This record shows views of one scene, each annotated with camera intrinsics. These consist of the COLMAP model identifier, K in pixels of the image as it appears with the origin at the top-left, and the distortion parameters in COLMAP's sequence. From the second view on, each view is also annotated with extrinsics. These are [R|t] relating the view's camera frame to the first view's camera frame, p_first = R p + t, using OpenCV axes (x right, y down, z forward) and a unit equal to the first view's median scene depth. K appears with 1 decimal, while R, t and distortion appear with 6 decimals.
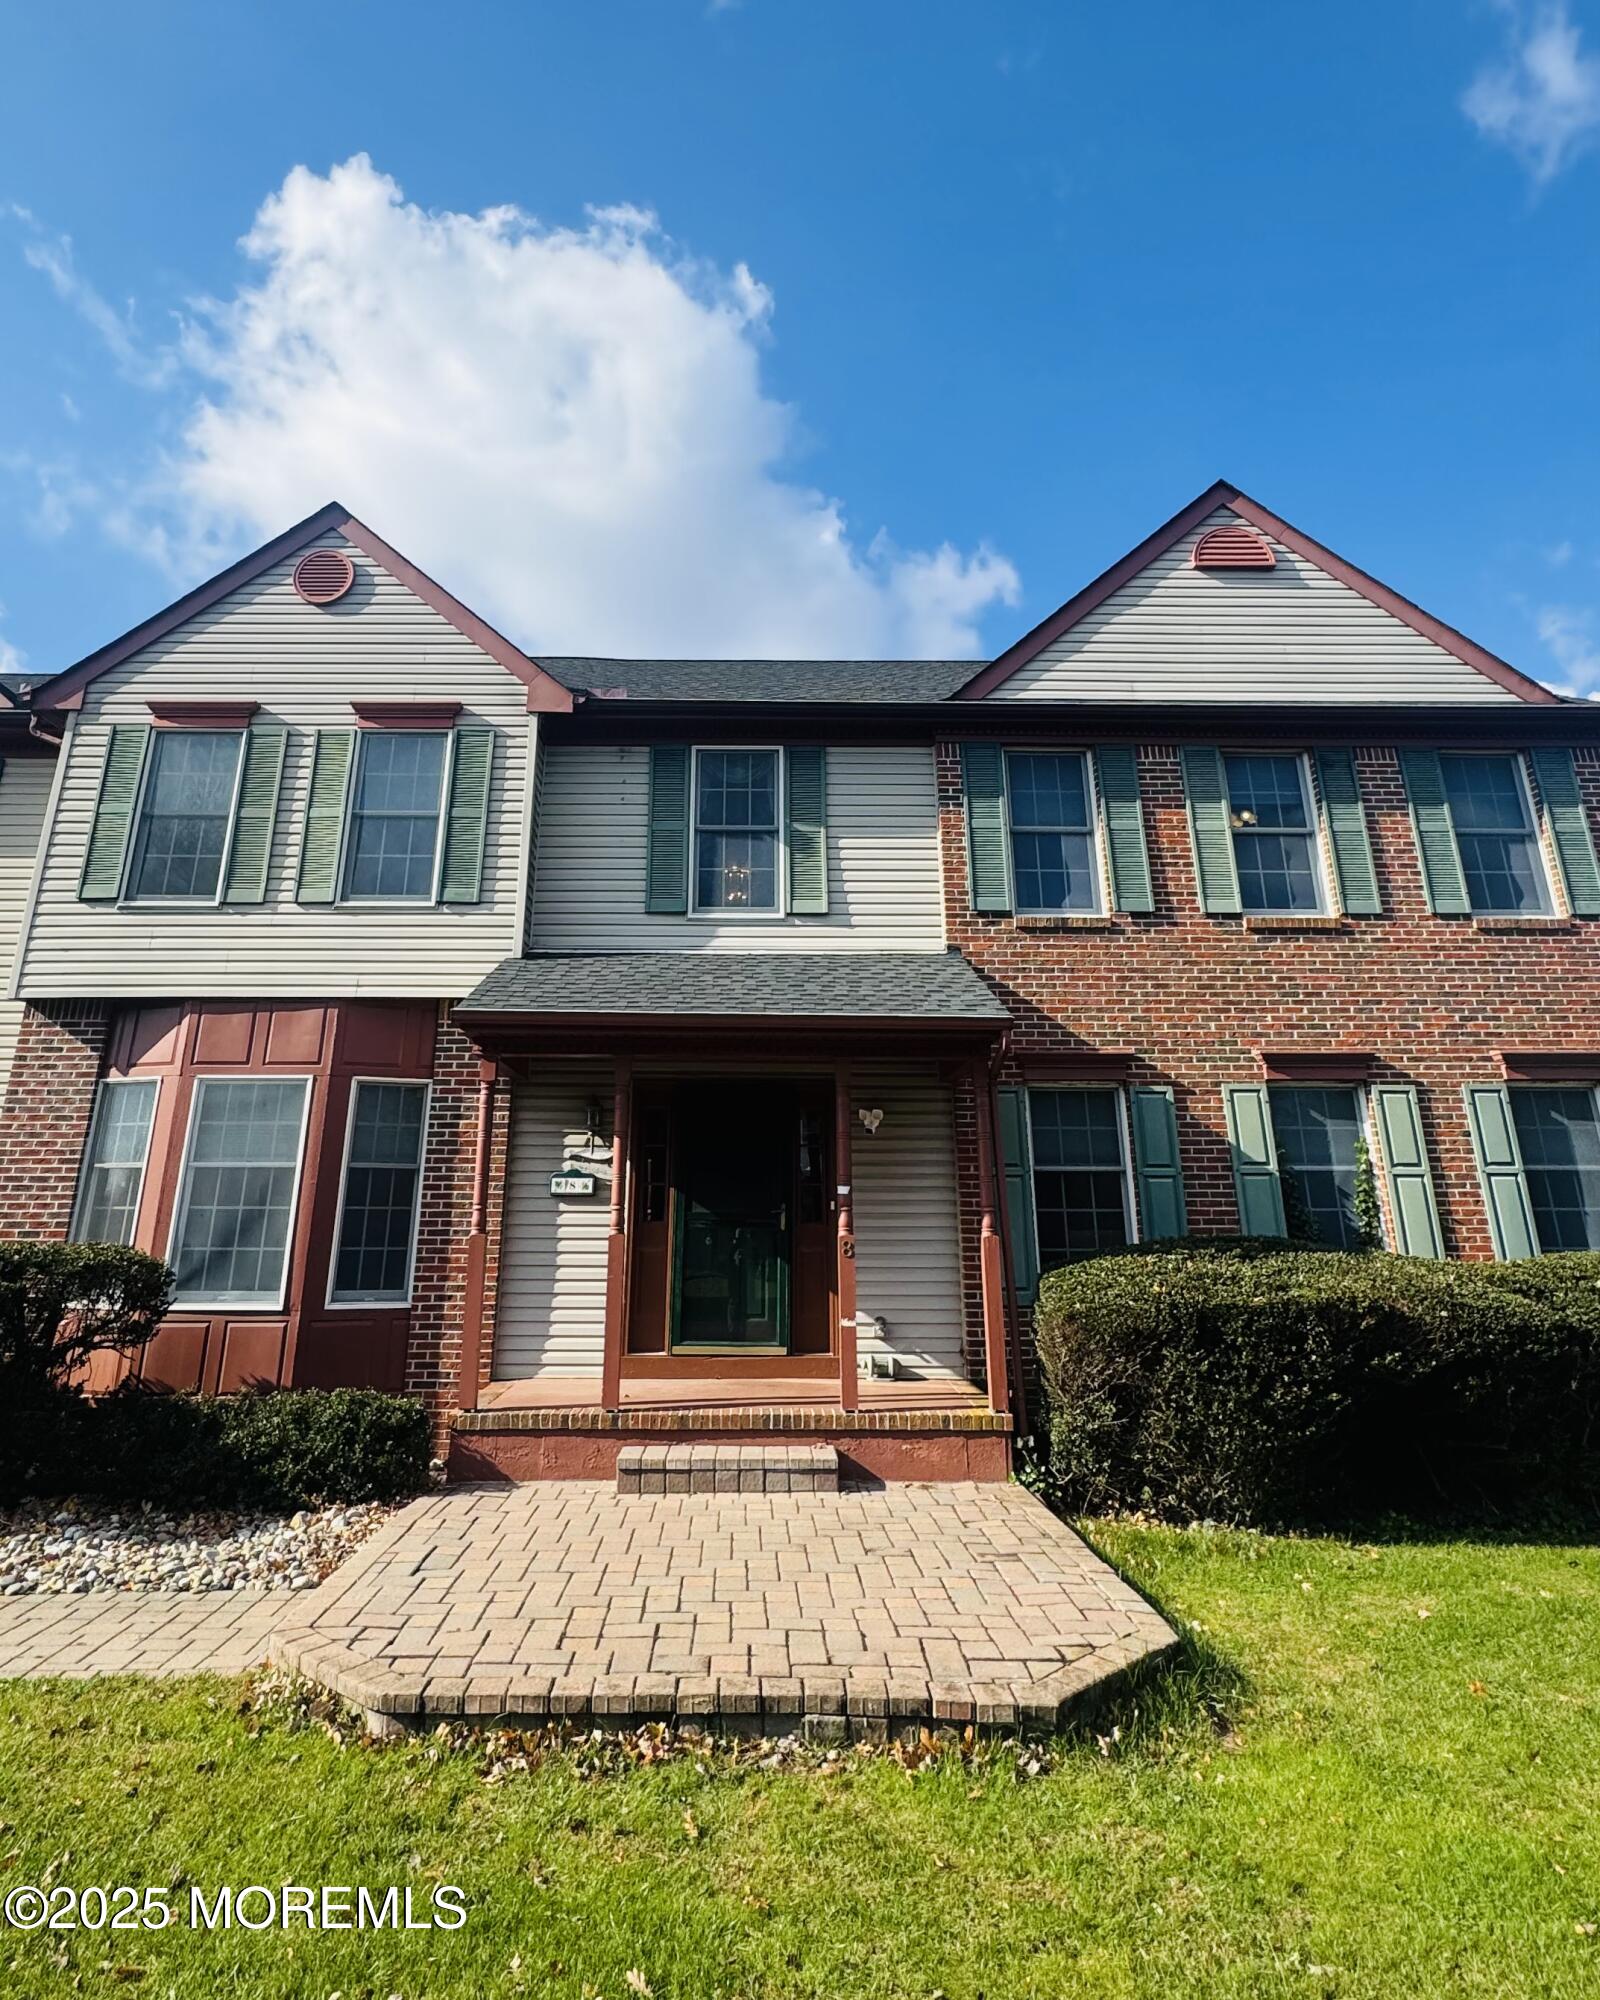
lens RADIAL K [[1019.7, 0, 755.9], [0, 1019.7, 802.8], [0, 0, 1]] dist [-0.001898, 0.000223]
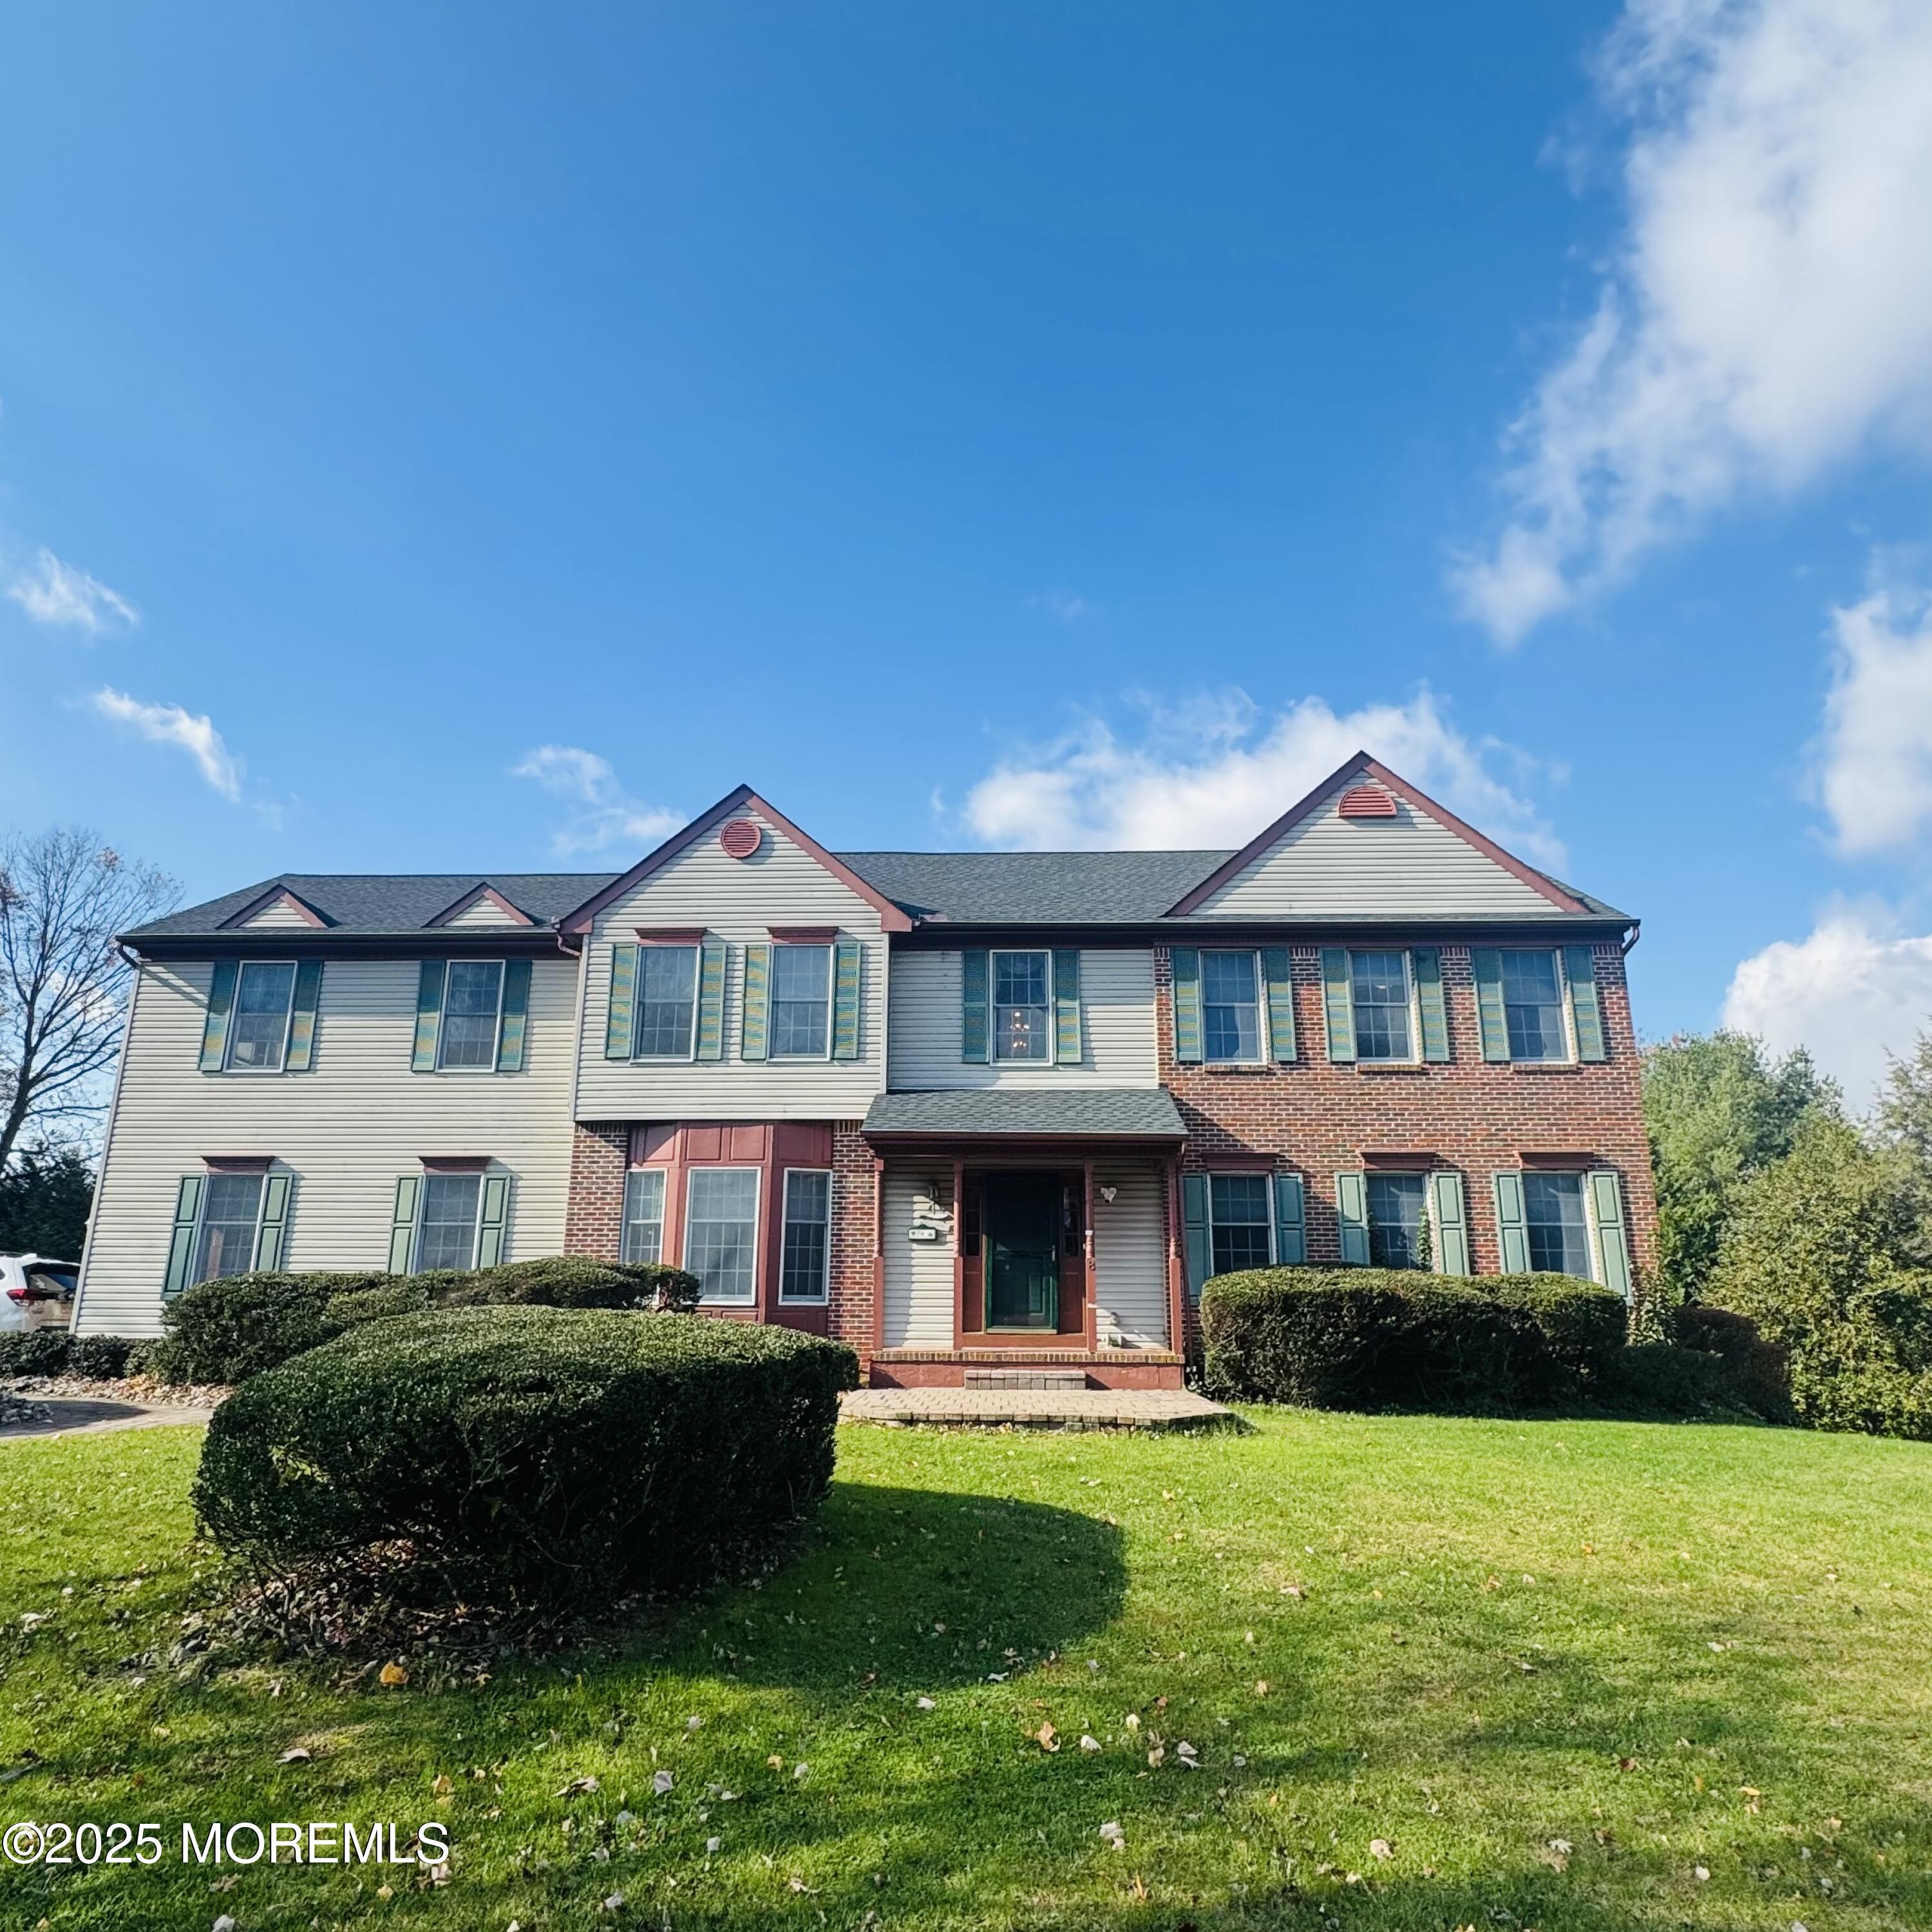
lens RADIAL K [[1030.8, 0, 979.4], [0, 1030.8, 983.1], [0, 0, 1]] dist [0.002730, -0.000066]
pose [[0.999240, -0.008249, -0.038103, -0.023104], [0.011604, 0.995991, 0.088695, -0.156382], [0.037219, -0.089069, 0.995330, -0.560515]]
